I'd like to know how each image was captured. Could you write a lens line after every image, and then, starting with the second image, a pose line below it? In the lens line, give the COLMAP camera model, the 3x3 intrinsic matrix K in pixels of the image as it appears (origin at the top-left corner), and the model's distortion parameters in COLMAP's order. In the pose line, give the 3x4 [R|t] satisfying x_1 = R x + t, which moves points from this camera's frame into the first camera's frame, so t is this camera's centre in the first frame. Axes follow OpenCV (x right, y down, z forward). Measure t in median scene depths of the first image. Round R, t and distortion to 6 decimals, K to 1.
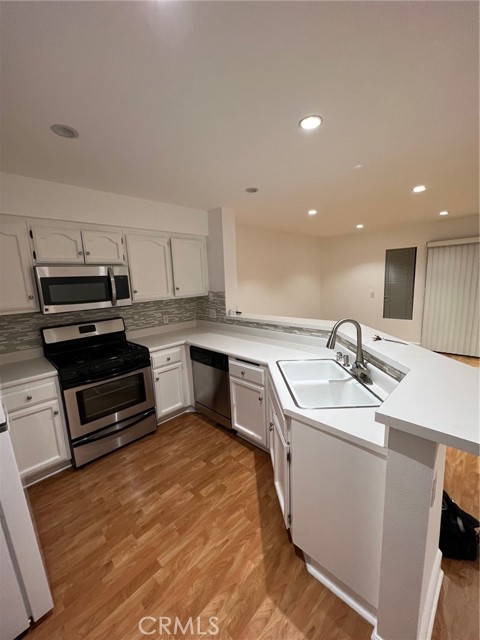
lens RADIAL K [[257.5, 0, 236.9], [0, 257.5, 321.3], [0, 0, 1]] dist [-0.001665, -0.000136]
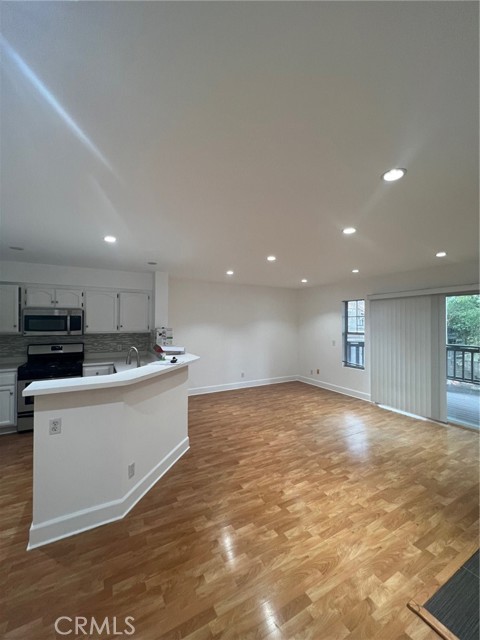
lens RADIAL K [[252.2, 0, 236.7], [0, 252.2, 323.8], [0, 0, 1]] dist [-0.005599, 0.000957]
pose [[0.956413, 0.043444, -0.288769, 0.909224], [-0.089416, 0.984942, -0.147968, 0.011498], [0.277992, 0.167339, 0.945895, -0.179265]]
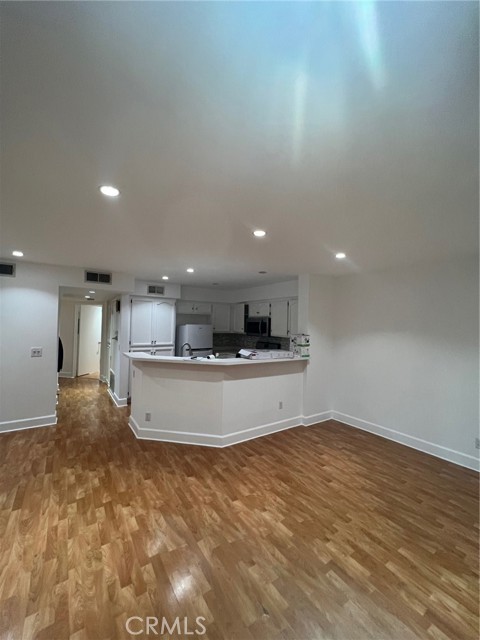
lens RADIAL K [[252.2, 0, 242.0], [0, 252.2, 322.3], [0, 0, 1]] dist [-0.005599, 0.000957]
pose [[-0.179246, 0.024793, -0.983492, 1.533838], [-0.186382, 0.980723, 0.058693, -0.251363], [0.965988, 0.193826, -0.171169, 1.119625]]
